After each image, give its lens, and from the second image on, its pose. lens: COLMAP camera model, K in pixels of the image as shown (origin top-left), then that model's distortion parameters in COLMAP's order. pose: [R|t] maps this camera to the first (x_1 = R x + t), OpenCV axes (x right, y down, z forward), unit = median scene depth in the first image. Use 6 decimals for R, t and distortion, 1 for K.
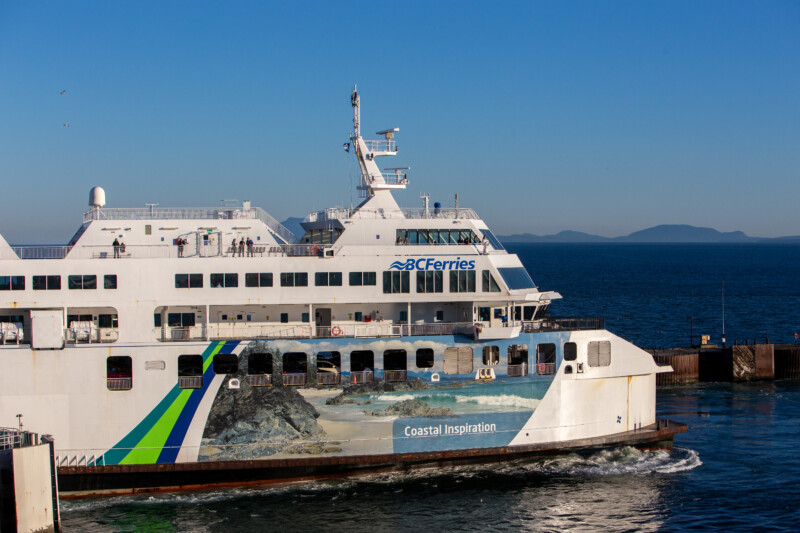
lens RADIAL K [[1754.4, 0, 400.0], [0, 1754.4, 268.0], [0, 0, 1]] dist [-0.303810, 0.000000]
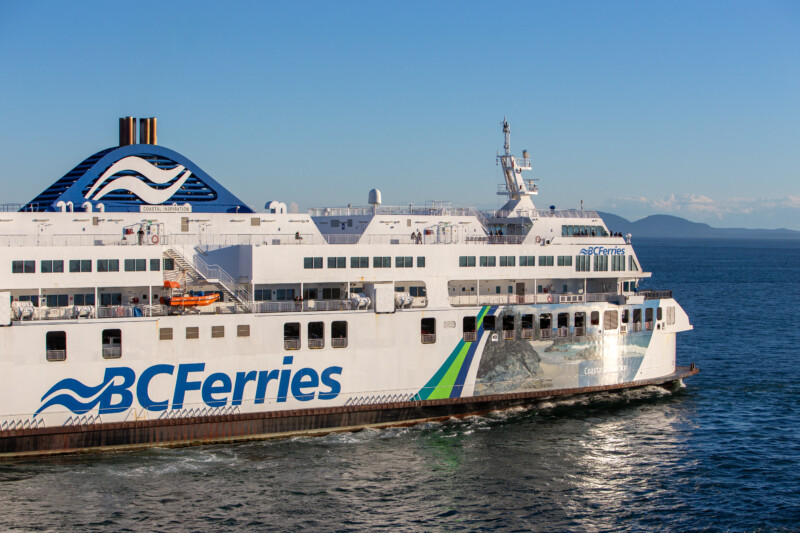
lens RADIAL K [[1754.4, 0, 400.1], [0, 1754.4, 273.4], [0, 0, 1]] dist [-0.303810, 0.000000]
pose [[0.914504, 0.002709, 0.404568, -0.692882], [-0.005239, 0.999973, 0.005148, 0.009439], [-0.404543, -0.006827, 0.914493, -0.208432]]
